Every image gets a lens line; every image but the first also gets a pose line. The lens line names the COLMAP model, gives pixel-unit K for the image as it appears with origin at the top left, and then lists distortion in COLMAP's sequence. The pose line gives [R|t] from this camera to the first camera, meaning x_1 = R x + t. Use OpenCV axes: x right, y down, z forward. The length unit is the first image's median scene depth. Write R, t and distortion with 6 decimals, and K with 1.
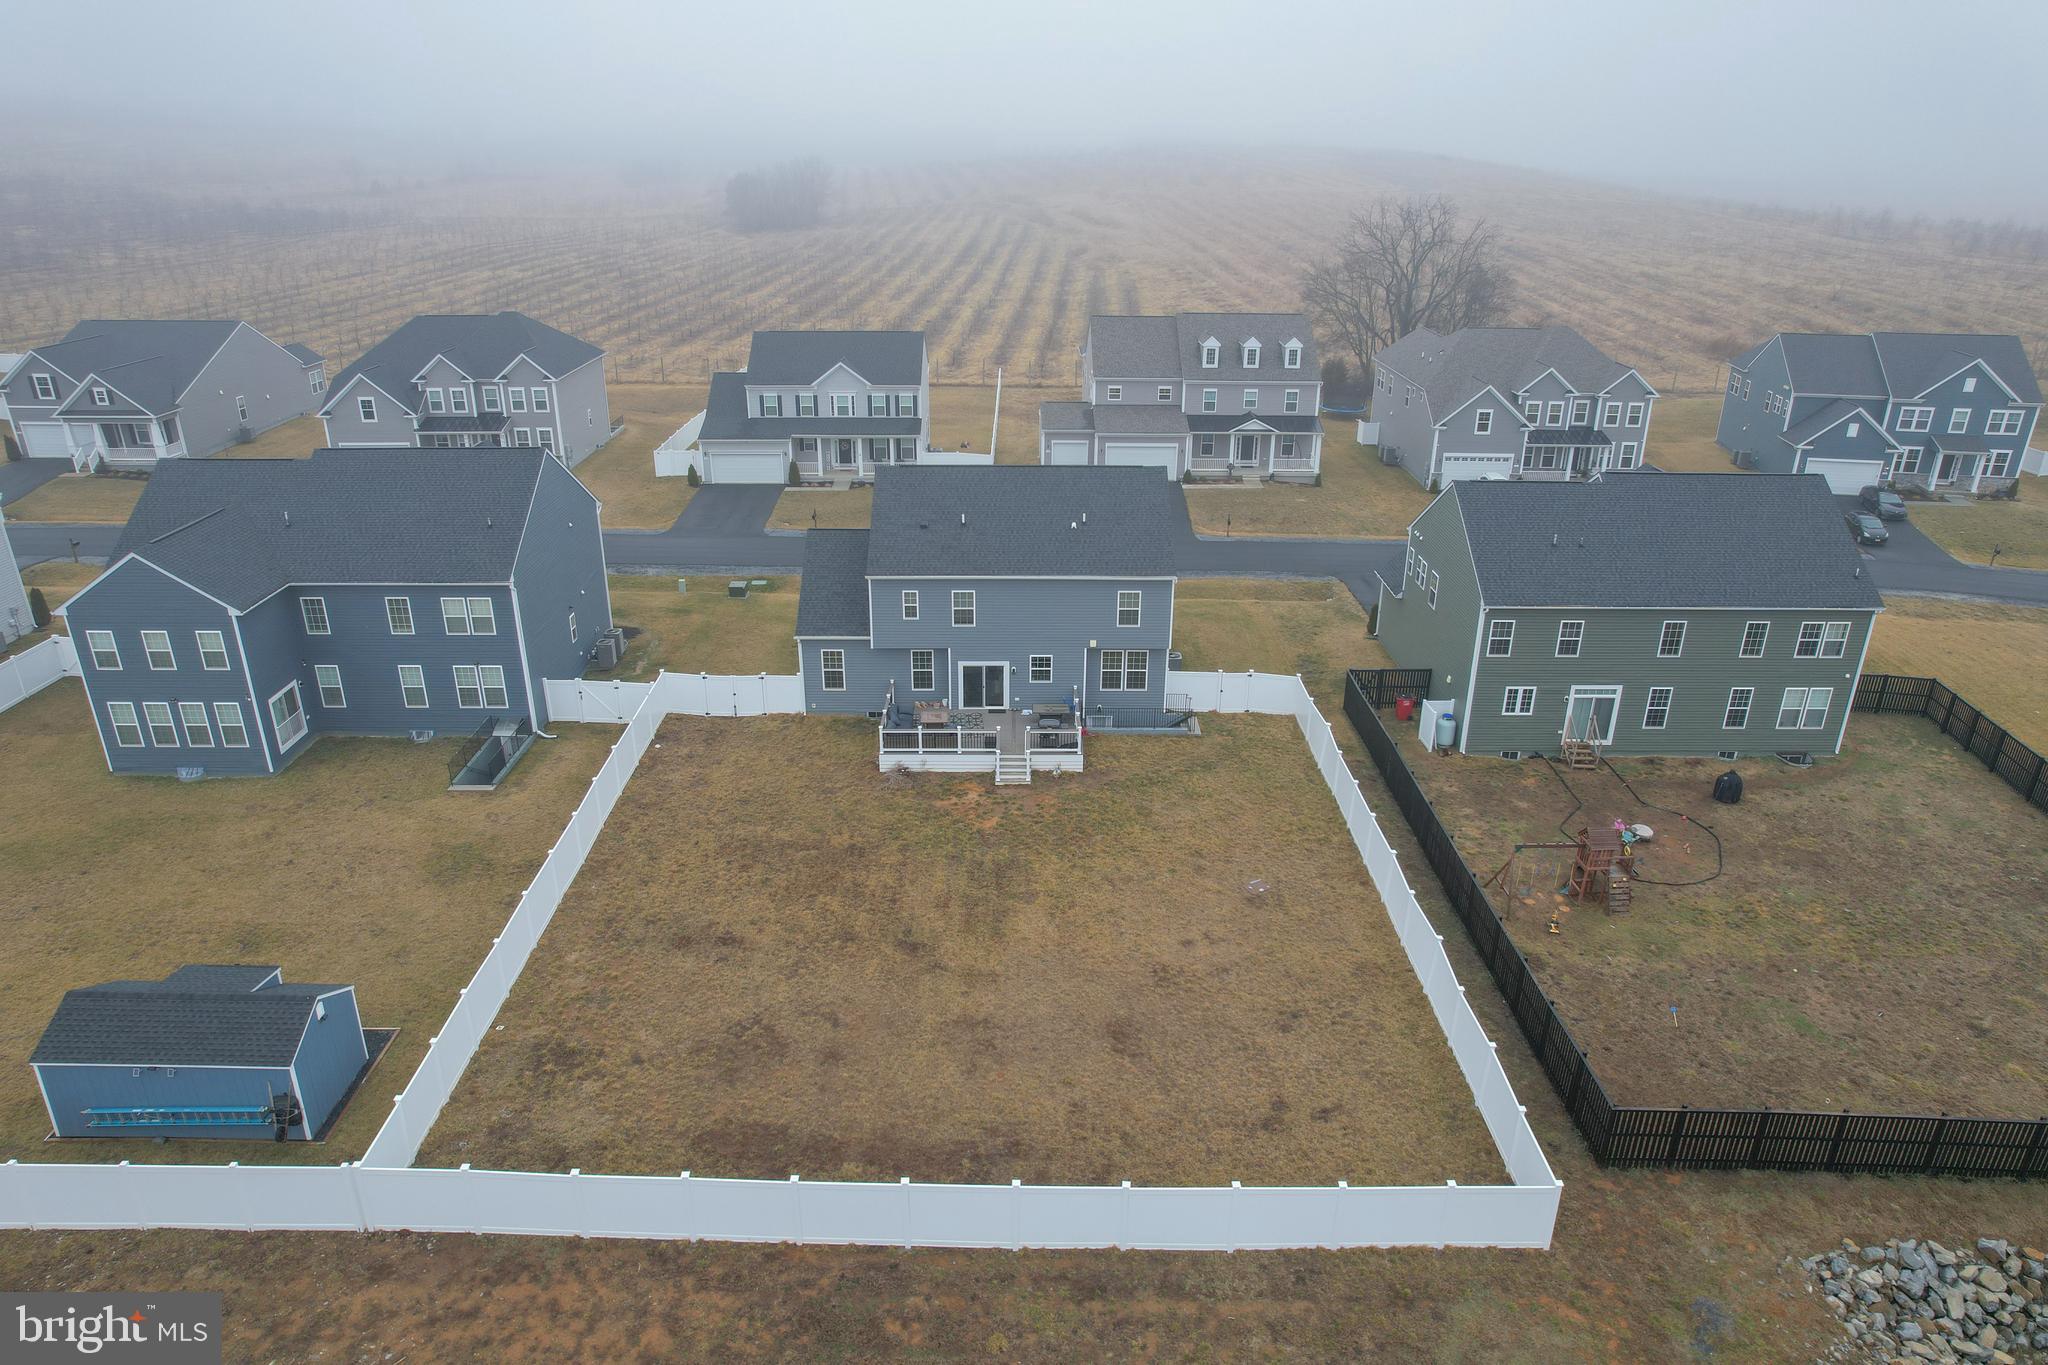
lens RADIAL K [[1309.0, 0, 1024.7], [0, 1309.0, 680.4], [0, 0, 1]] dist [-0.068236, 0.056195]
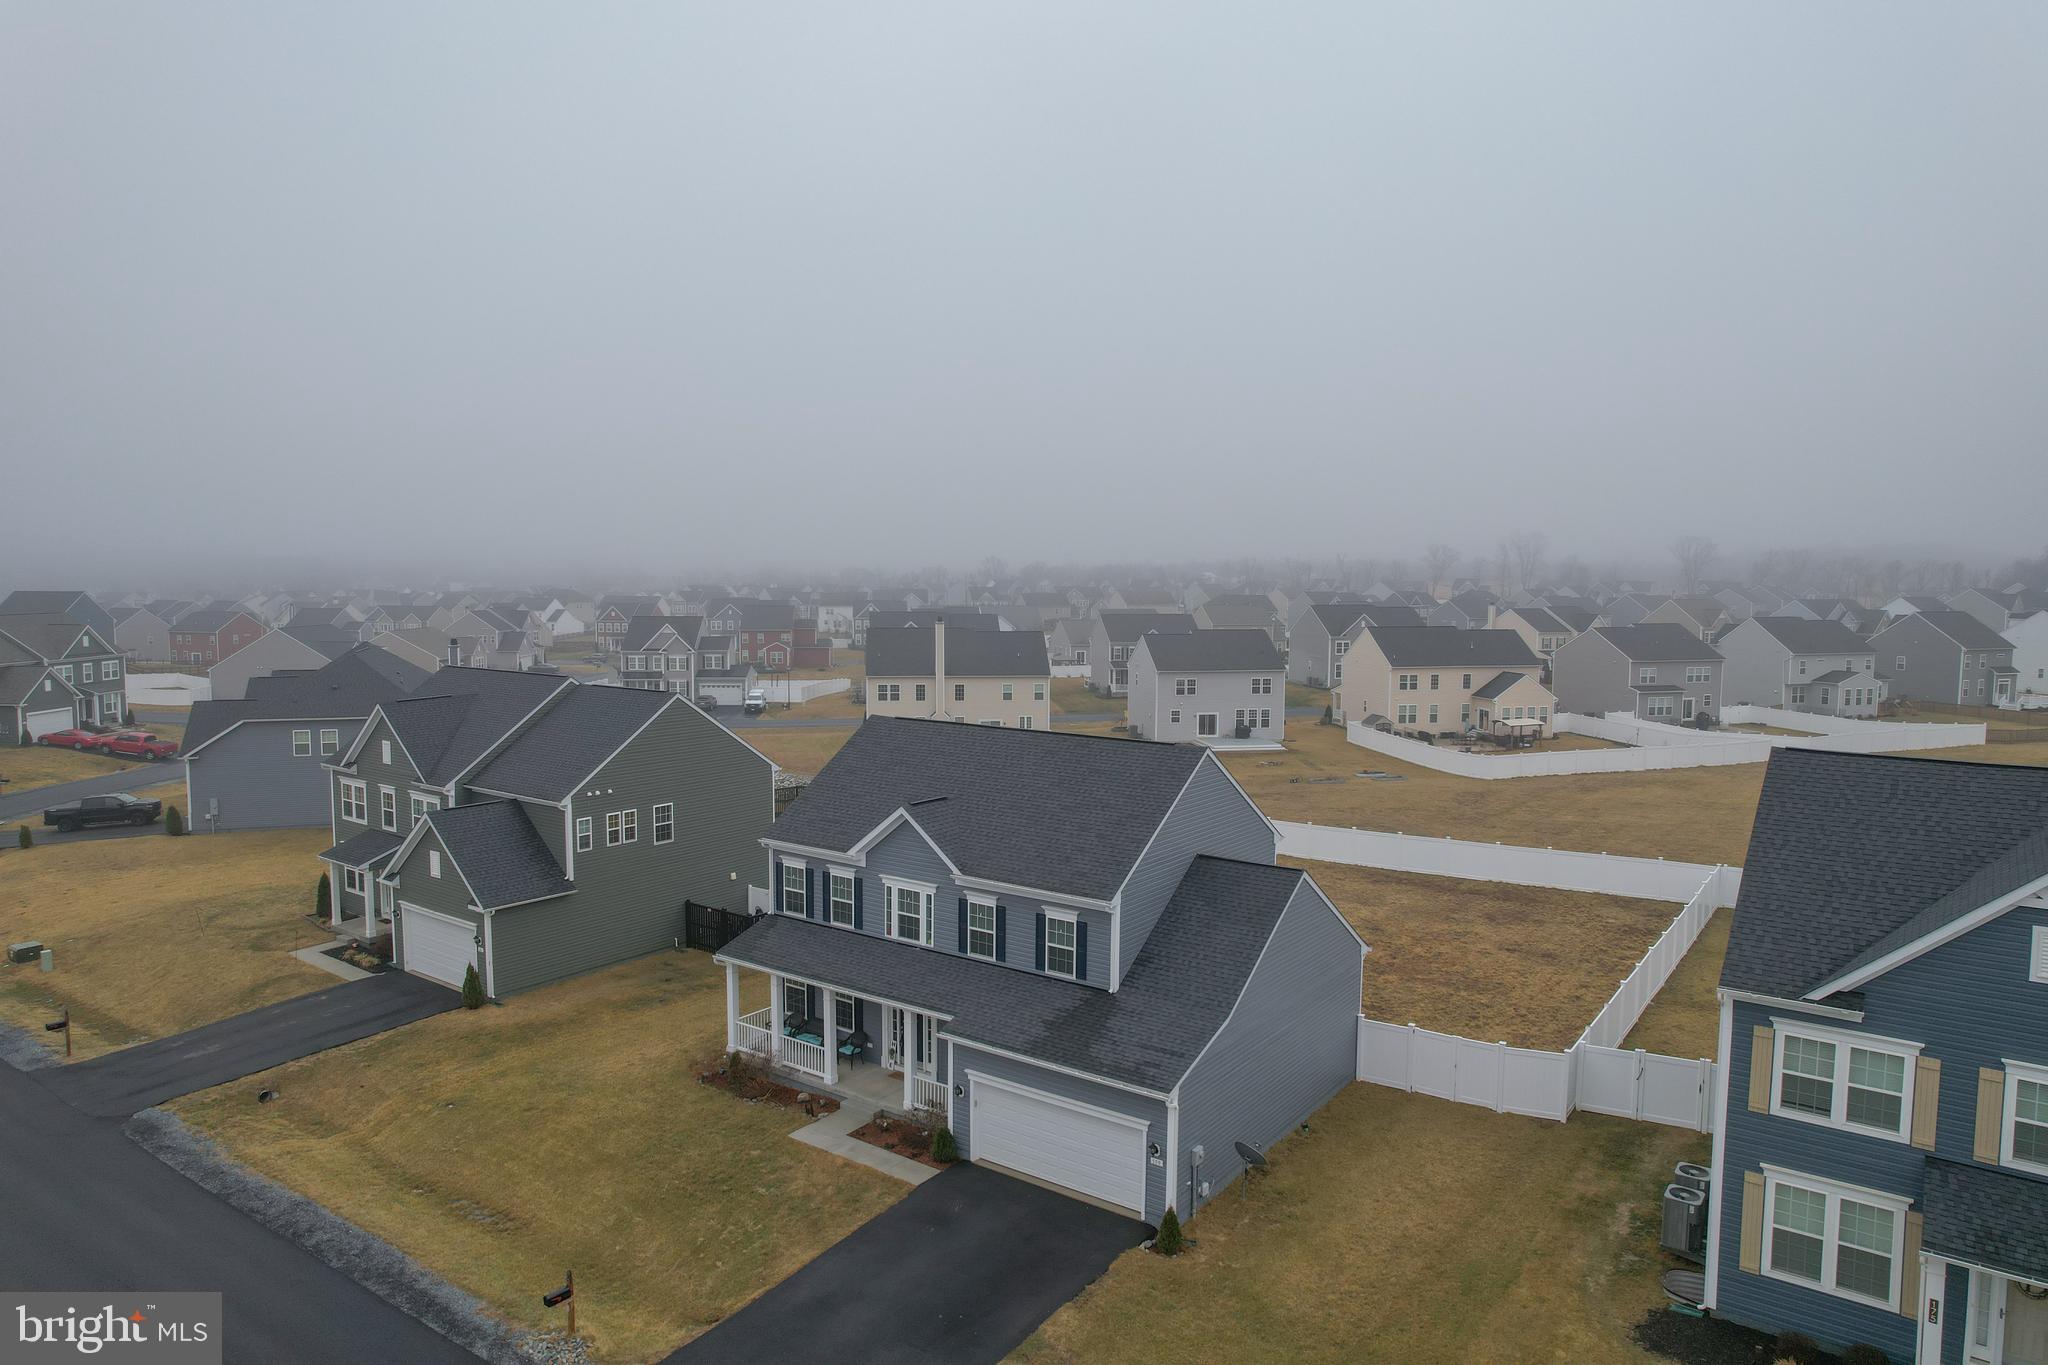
lens RADIAL K [[1309.0, 0, 1025.5], [0, 1309.0, 661.7], [0, 0, 1]] dist [-0.068236, 0.056195]
pose [[-0.806475, -0.054348, 0.588765, -0.438808], [0.219858, 0.896802, 0.383938, -0.492074], [-0.548872, 0.439081, -0.711300, 1.556233]]
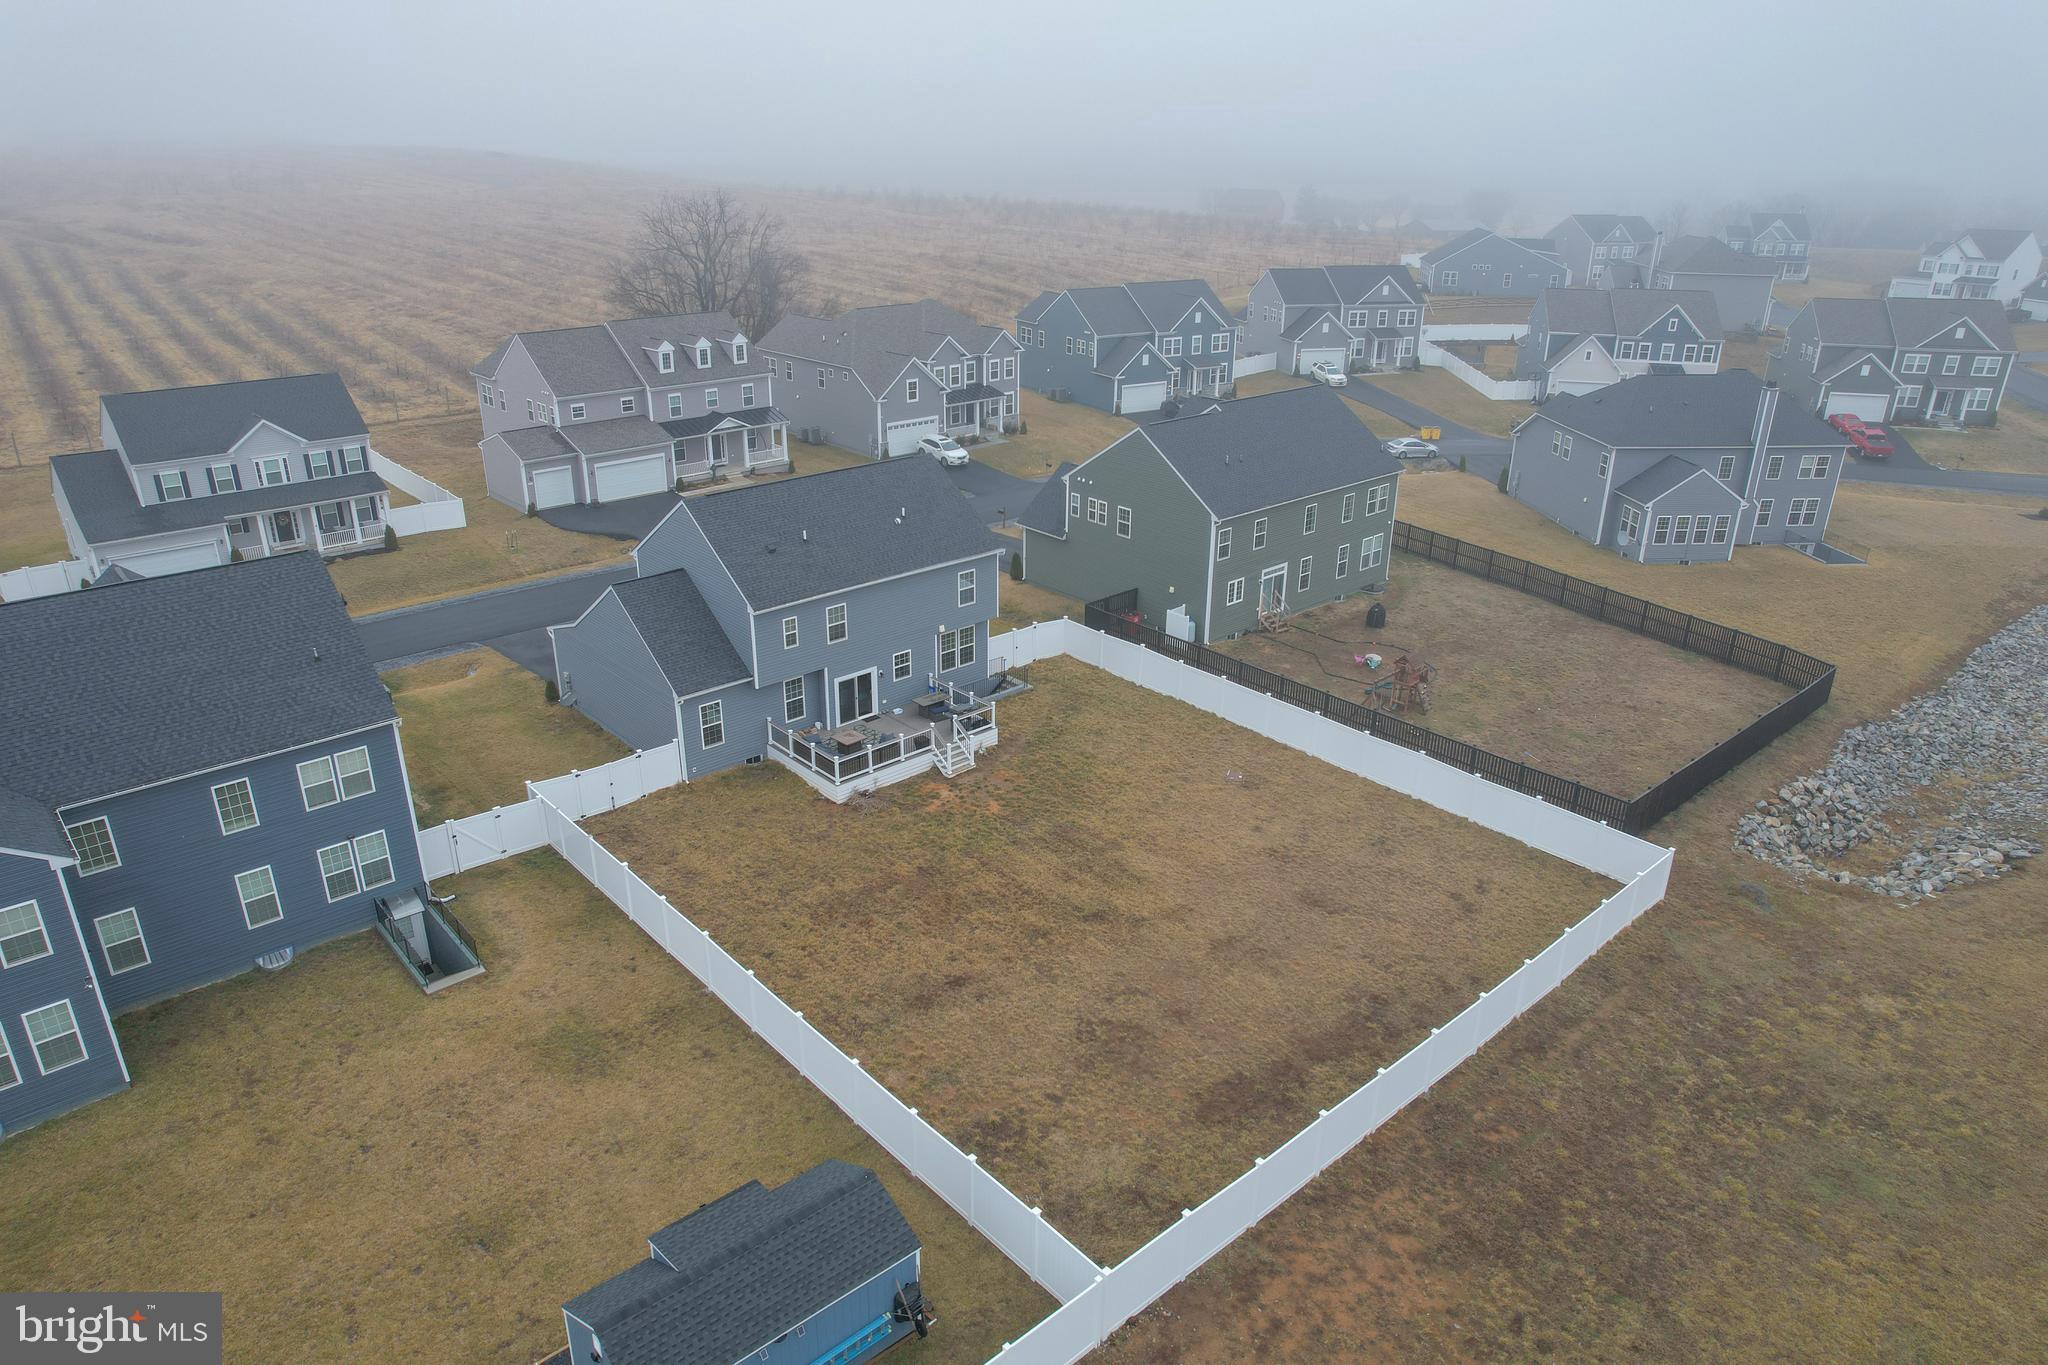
lens RADIAL K [[1309.0, 0, 1026.3], [0, 1309.0, 676.1], [0, 0, 1]] dist [-0.068236, 0.056195]
pose [[0.746080, -0.254891, 0.615138, -0.552786], [0.253828, 0.962945, 0.091150, -0.070289], [-0.615578, 0.088134, 0.783132, 0.149197]]
